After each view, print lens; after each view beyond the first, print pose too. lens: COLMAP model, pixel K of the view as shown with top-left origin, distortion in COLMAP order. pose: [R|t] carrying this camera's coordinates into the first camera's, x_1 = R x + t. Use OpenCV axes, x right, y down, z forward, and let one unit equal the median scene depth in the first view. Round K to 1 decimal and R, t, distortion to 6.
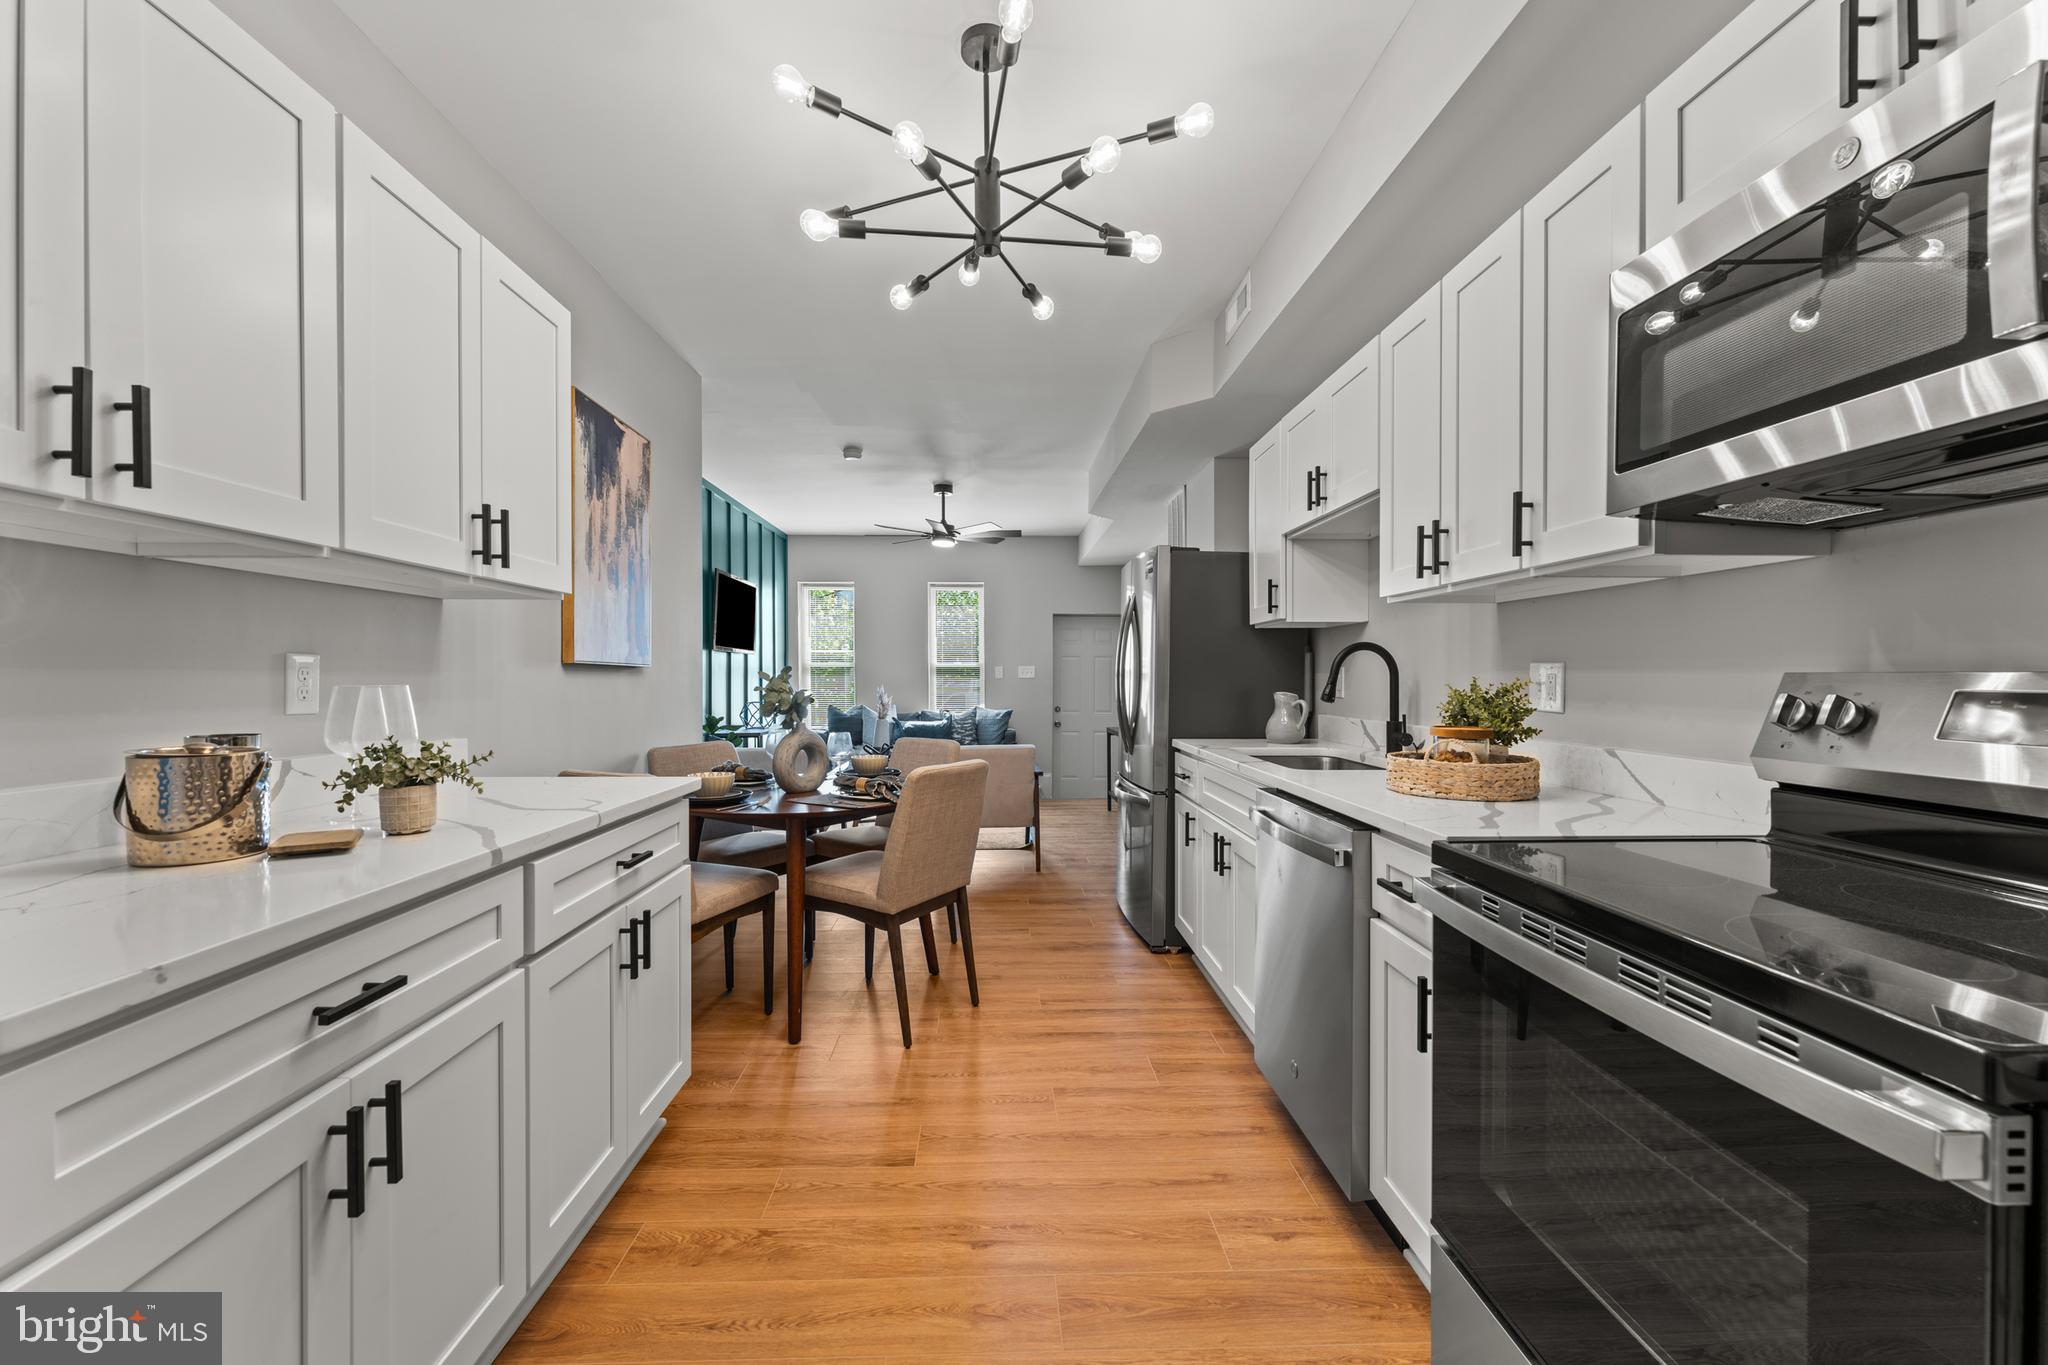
lens RADIAL K [[815.8, 0, 1015.1], [0, 815.8, 681.3], [0, 0, 1]] dist [0.001195, 0.000849]
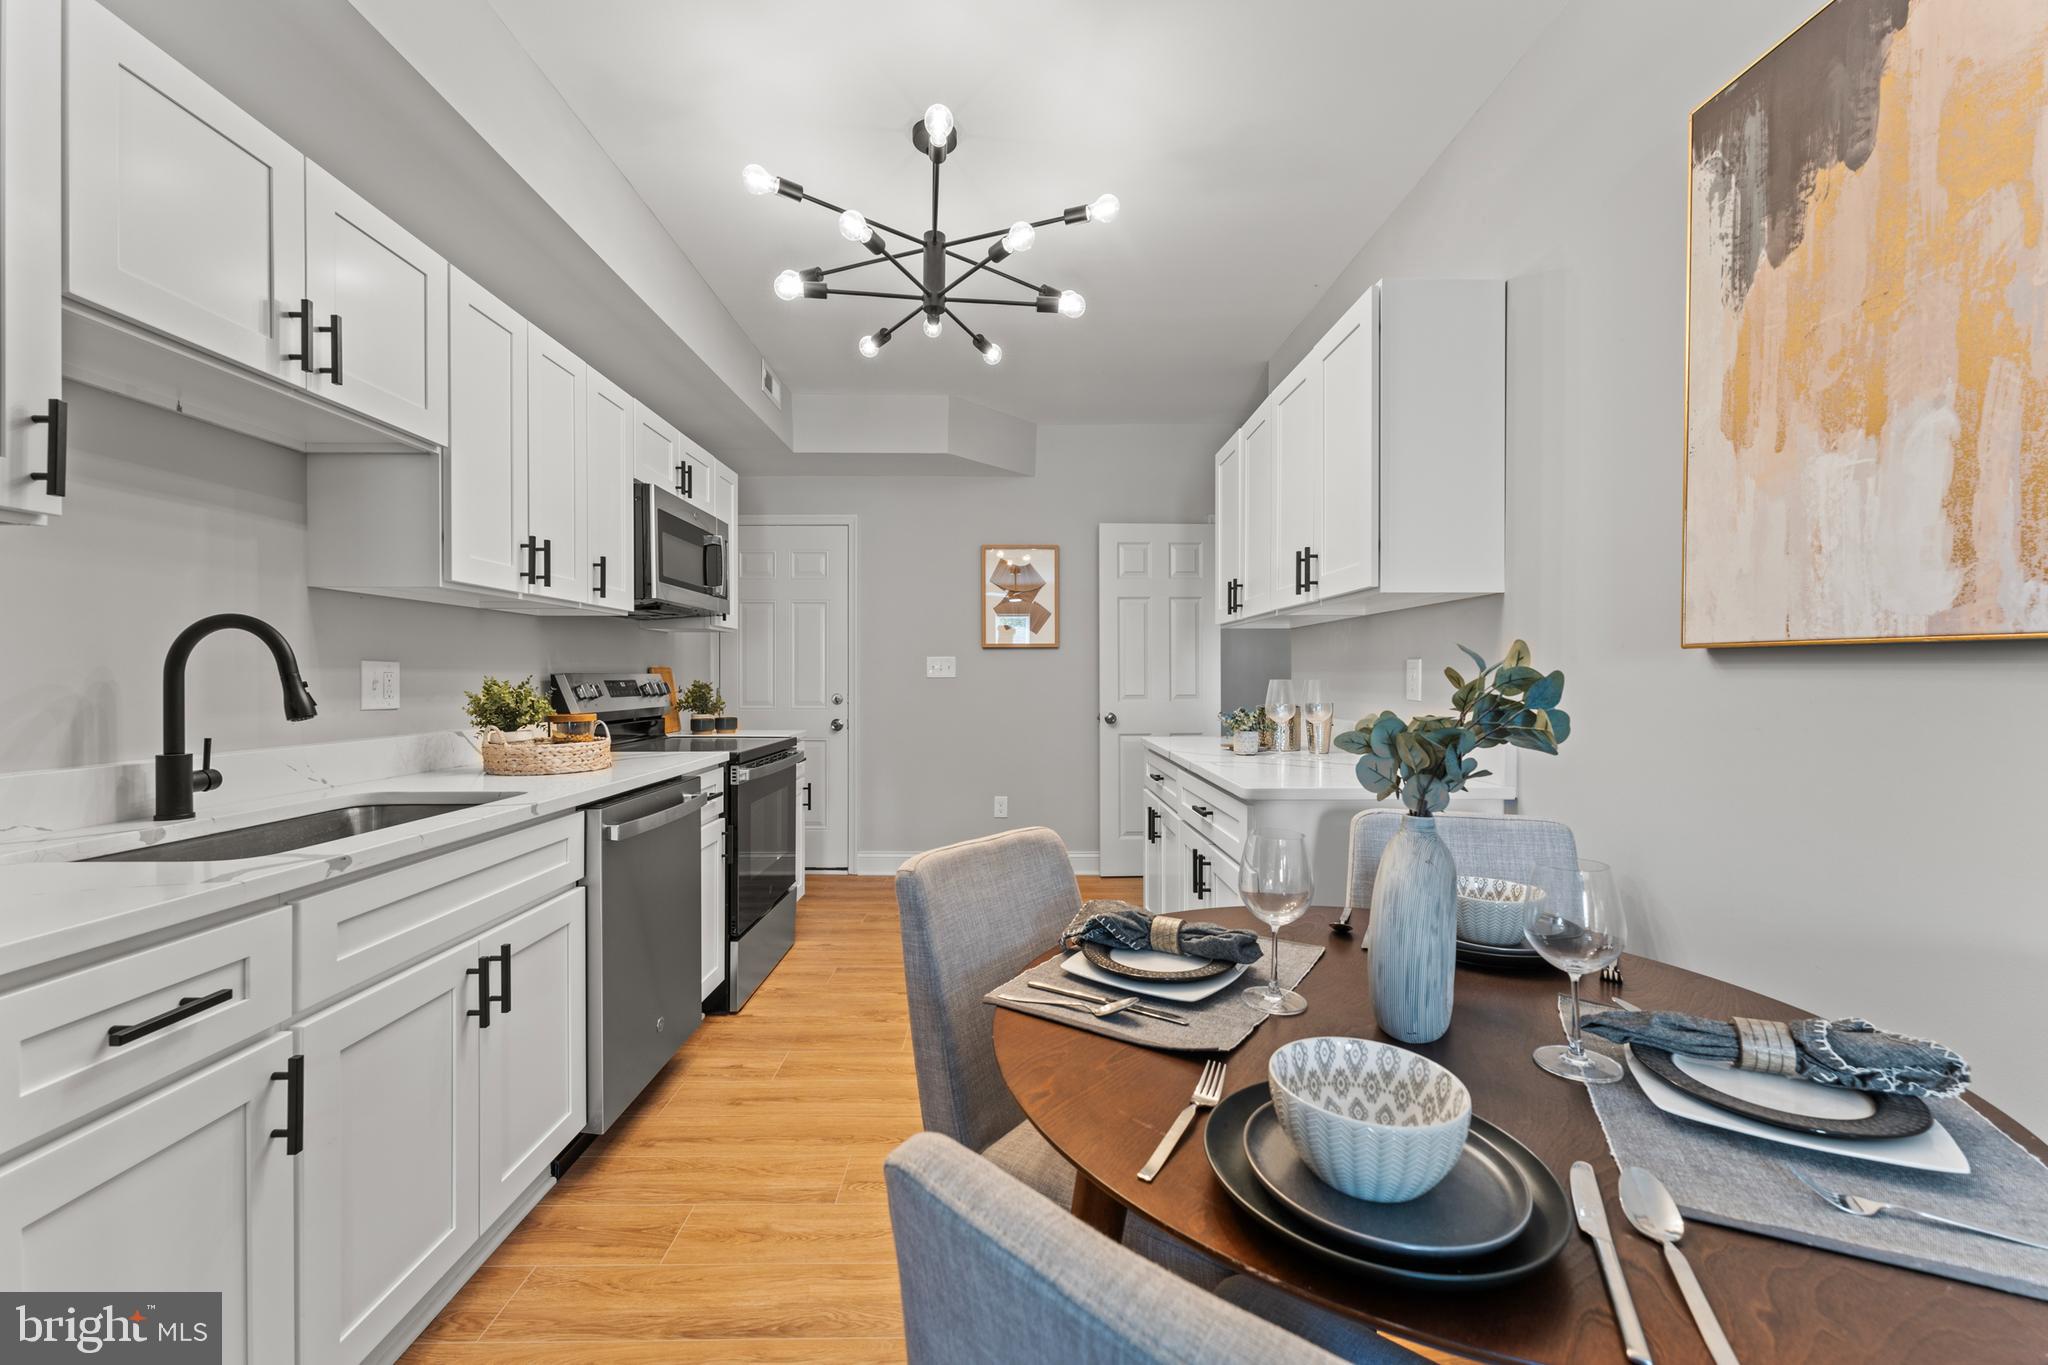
lens RADIAL K [[815.8, 0, 1027.9], [0, 815.8, 682.6], [0, 0, 1]] dist [0.001195, 0.000849]
pose [[-0.999960, 0.000994, 0.008843, -0.126550], [0.001126, 0.999887, 0.014964, -0.008599], [-0.008828, 0.014974, -0.999849, 1.542554]]
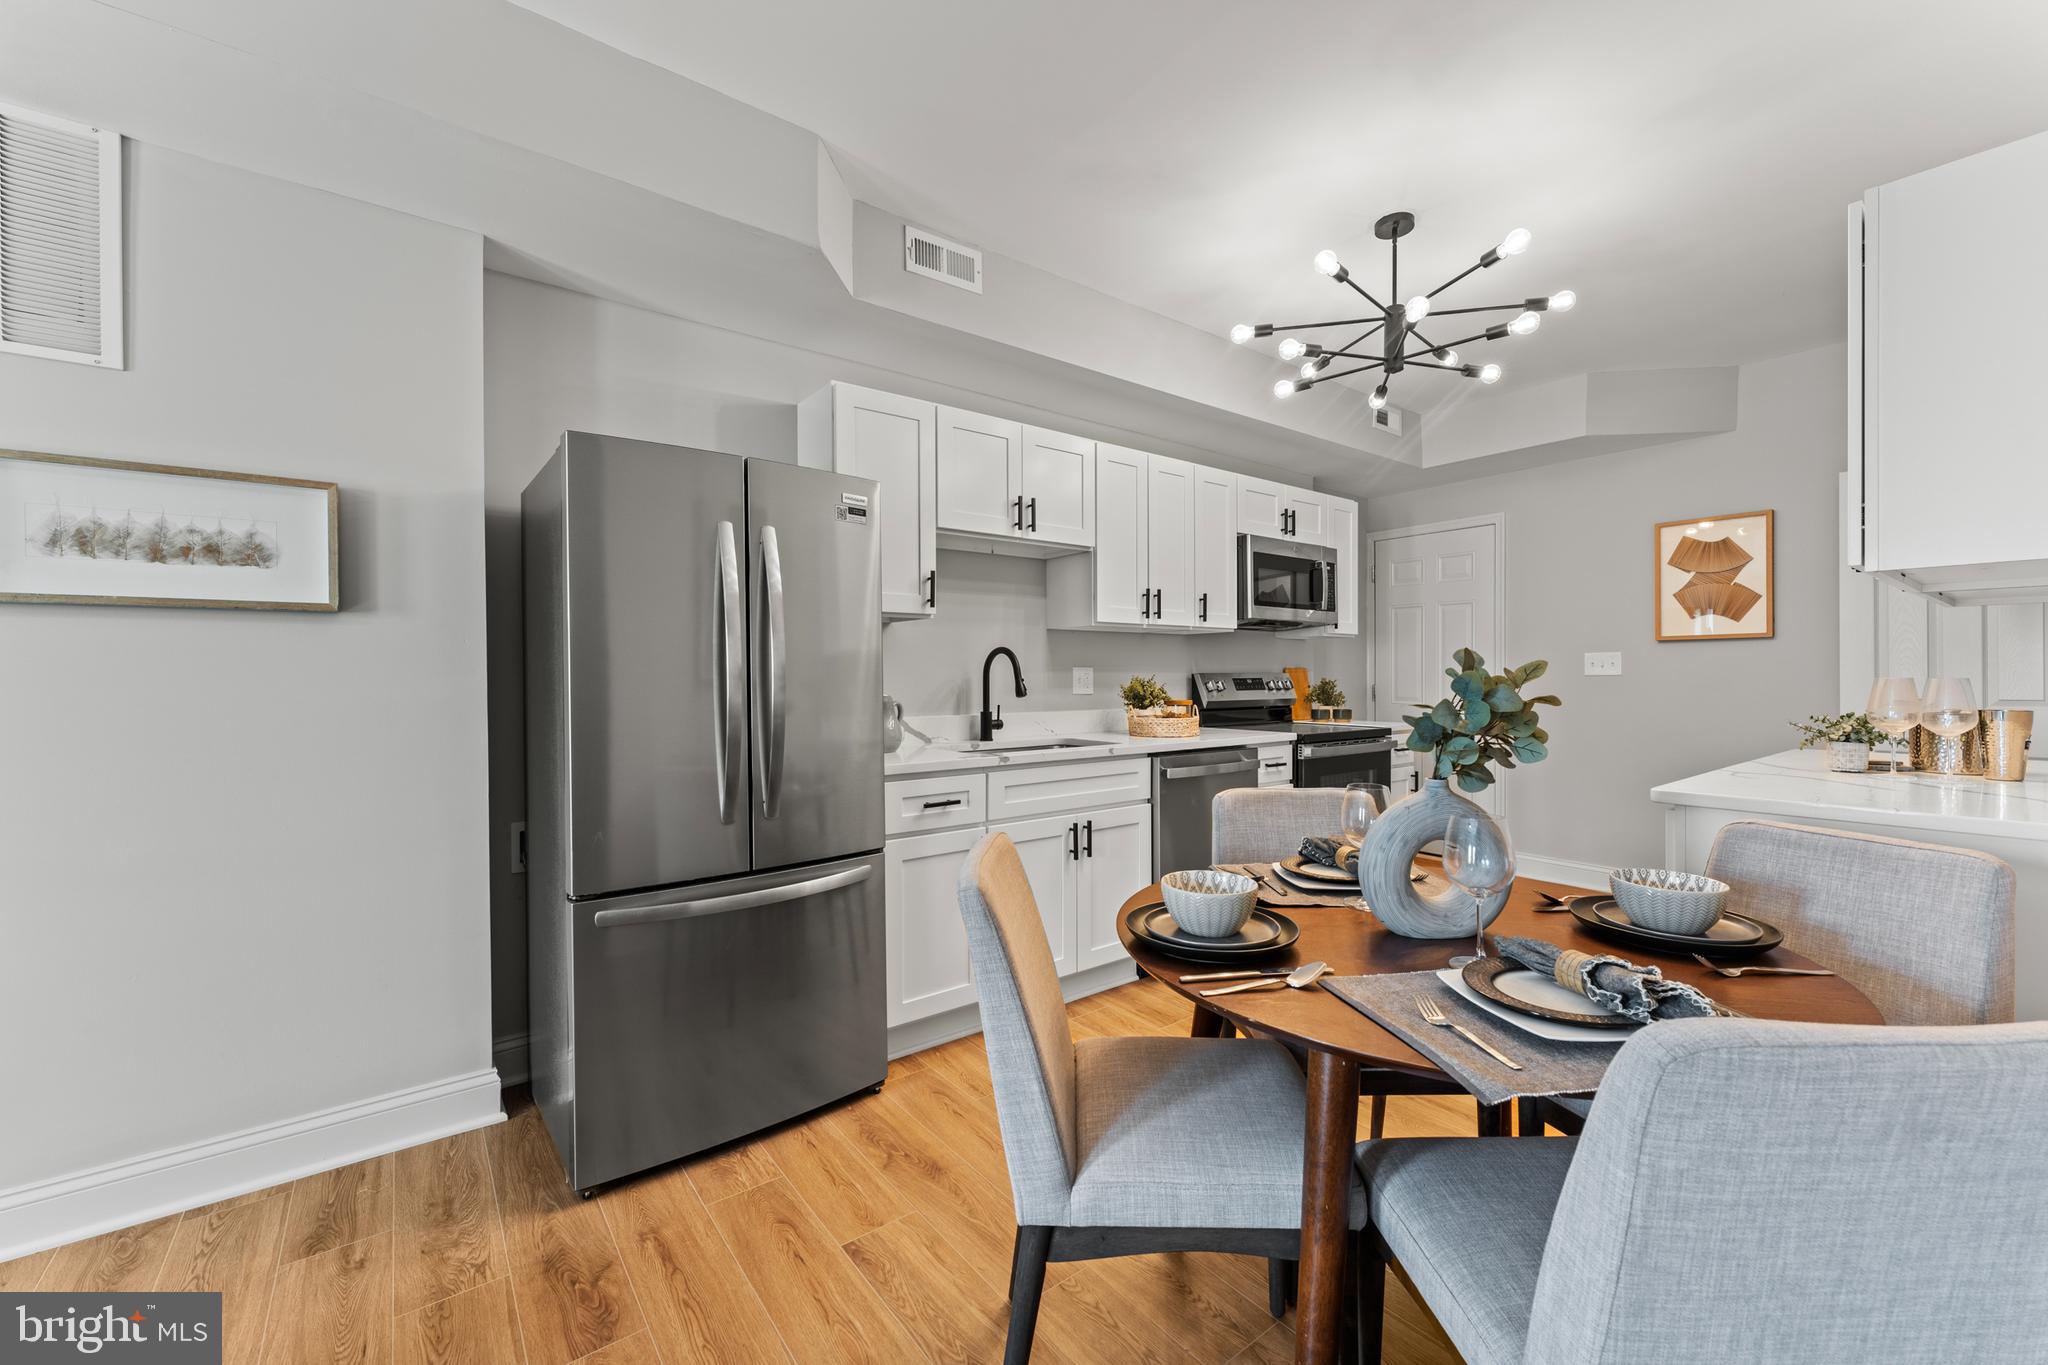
lens RADIAL K [[815.8, 0, 1016.1], [0, 815.8, 682.1], [0, 0, 1]] dist [0.001195, 0.000849]
pose [[-0.584464, -0.002973, 0.811414, -0.562526], [0.010544, 0.999881, 0.011259, -0.009657], [-0.811351, 0.015136, -0.584363, 1.670933]]
